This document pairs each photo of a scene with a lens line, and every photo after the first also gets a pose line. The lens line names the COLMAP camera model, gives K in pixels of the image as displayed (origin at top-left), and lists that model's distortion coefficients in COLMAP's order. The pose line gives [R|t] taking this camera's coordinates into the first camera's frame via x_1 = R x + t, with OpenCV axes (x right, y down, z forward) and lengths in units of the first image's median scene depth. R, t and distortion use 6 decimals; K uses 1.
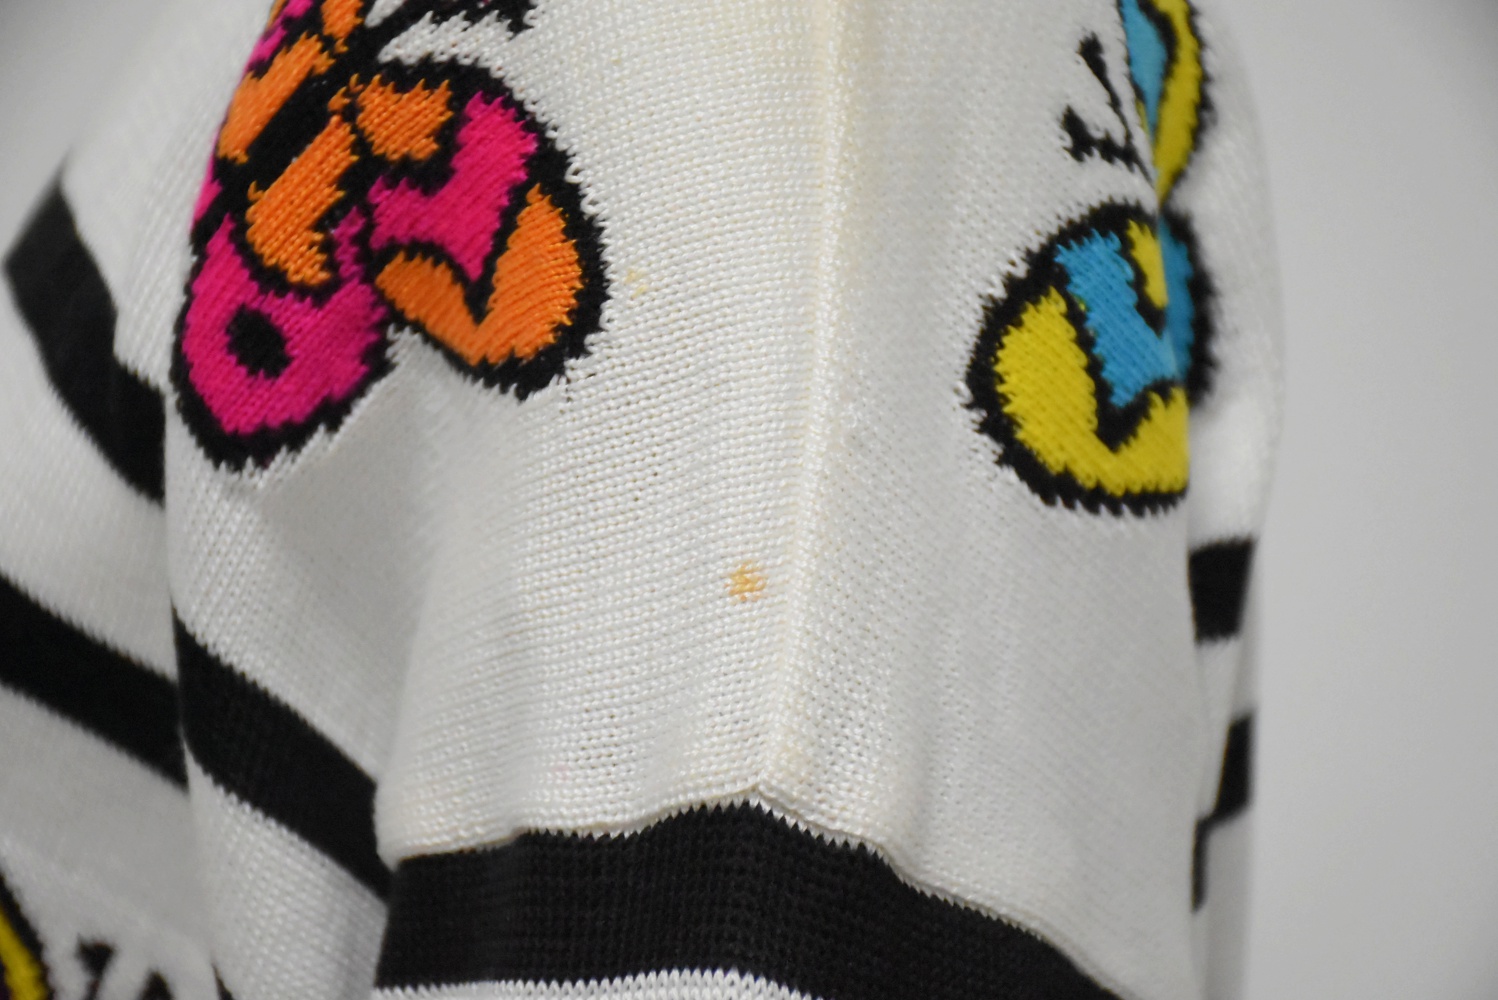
lens RADIAL K [[4867.1, 0, 749.3], [0, 4867.1, 500.1], [0, 0, 1]] dist [0.085476, 0.000000]
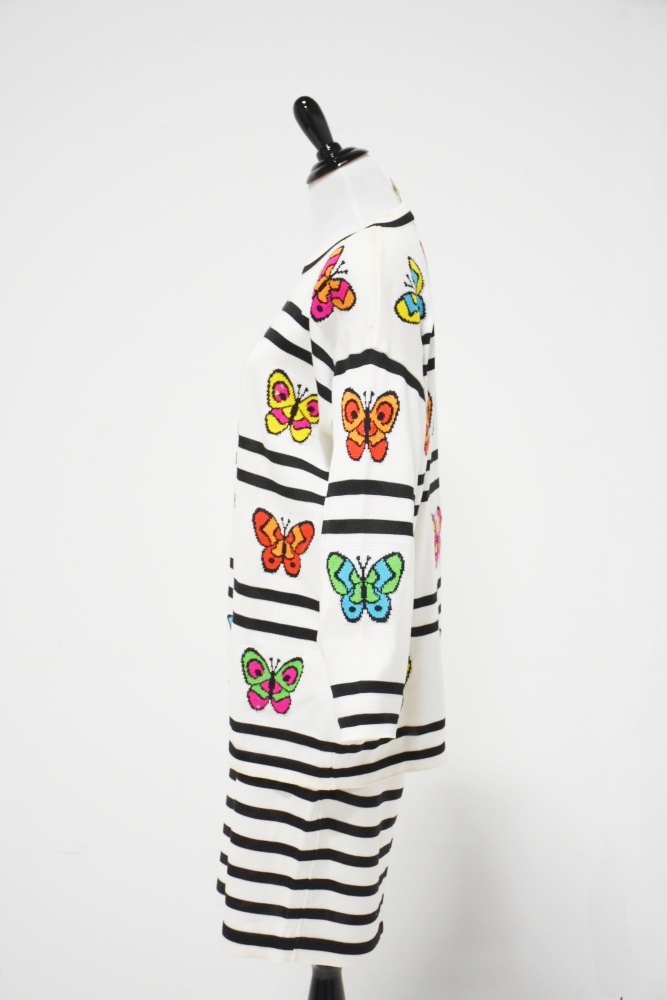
lens RADIAL K [[1711.5, 0, 333.2], [0, 1711.5, 499.8], [0, 0, 1]] dist [-0.001896, 0.000000]
pose [[0.998746, -0.024651, -0.043578, 0.061085], [0.023213, 0.999179, -0.033209, 0.450988], [0.044361, 0.032156, 0.998498, -2.313565]]
